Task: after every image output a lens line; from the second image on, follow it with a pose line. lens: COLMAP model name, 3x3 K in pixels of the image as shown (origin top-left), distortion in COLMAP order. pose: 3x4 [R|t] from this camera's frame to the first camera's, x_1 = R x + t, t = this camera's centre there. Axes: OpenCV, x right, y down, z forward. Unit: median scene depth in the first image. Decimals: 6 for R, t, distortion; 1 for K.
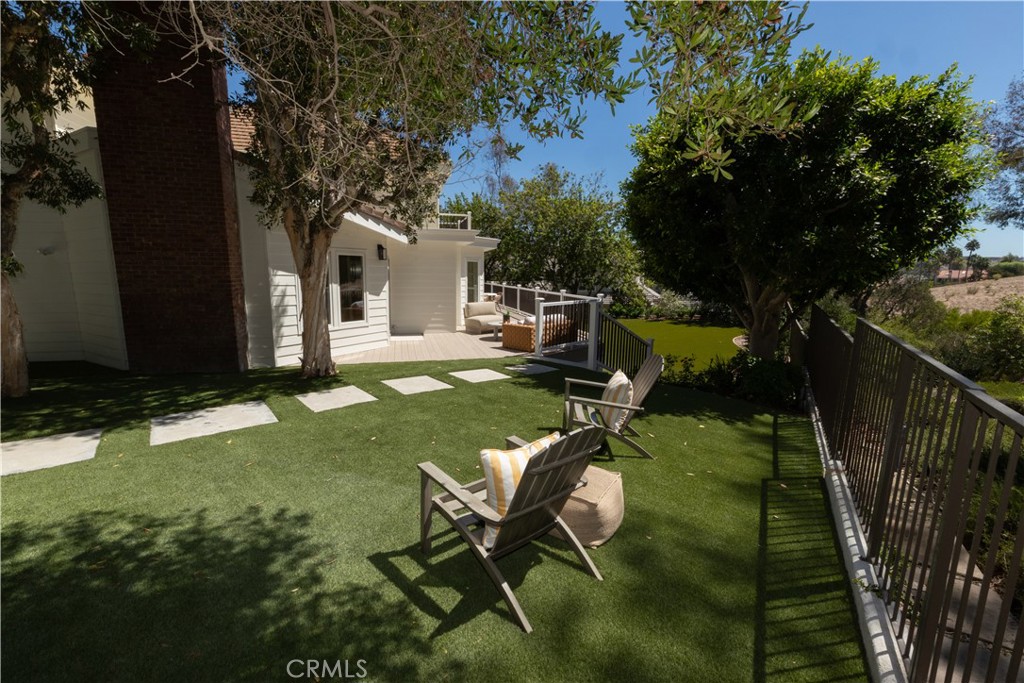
lens RADIAL K [[435.7, 0, 504.6], [0, 435.7, 344.6], [0, 0, 1]] dist [-0.002750, 0.000112]
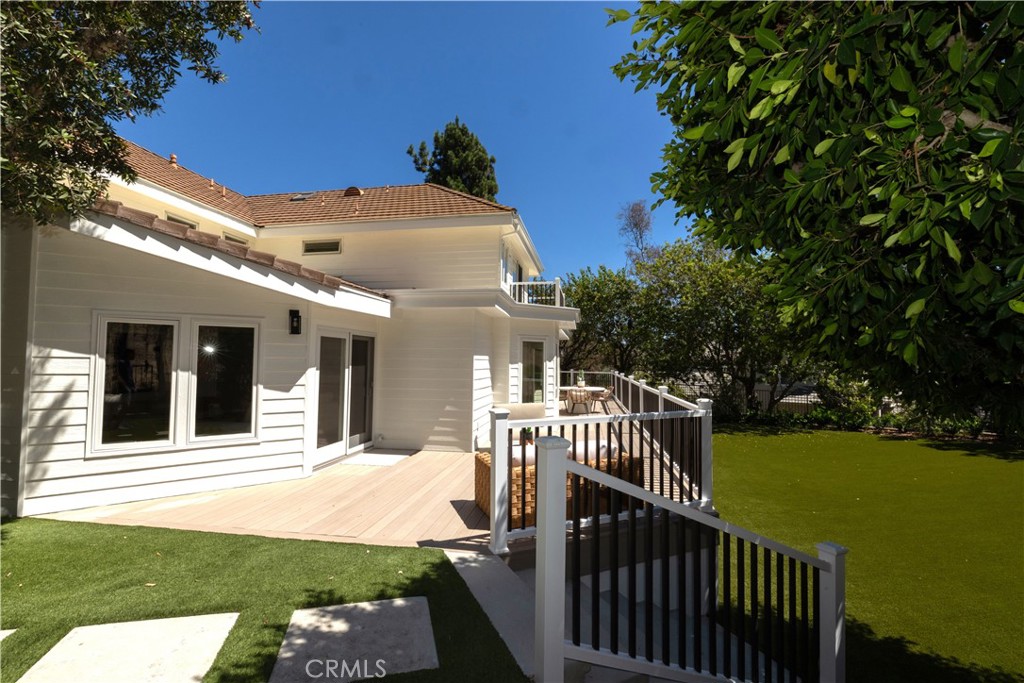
lens RADIAL K [[435.7, 0, 504.6], [0, 435.7, 344.6], [0, 0, 1]] dist [-0.002750, 0.000112]
pose [[0.917058, -0.018239, -0.398337, 0.030697], [-0.063383, 0.979585, -0.190775, -0.010612], [0.393685, 0.200200, 0.897180, 0.073672]]
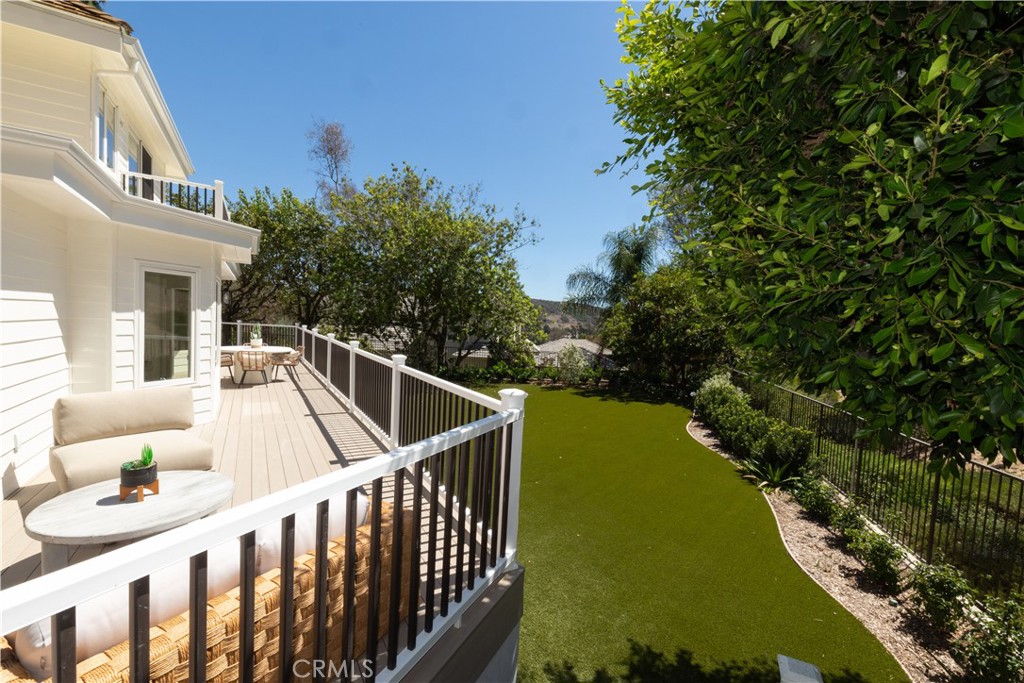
lens RADIAL K [[435.7, 0, 504.6], [0, 435.7, 344.6], [0, 0, 1]] dist [-0.002750, 0.000112]
pose [[0.956387, 0.023174, 0.291183, 0.019759], [0.006941, 0.994764, -0.101966, -0.017350], [-0.292021, 0.099540, 0.951218, 0.109331]]
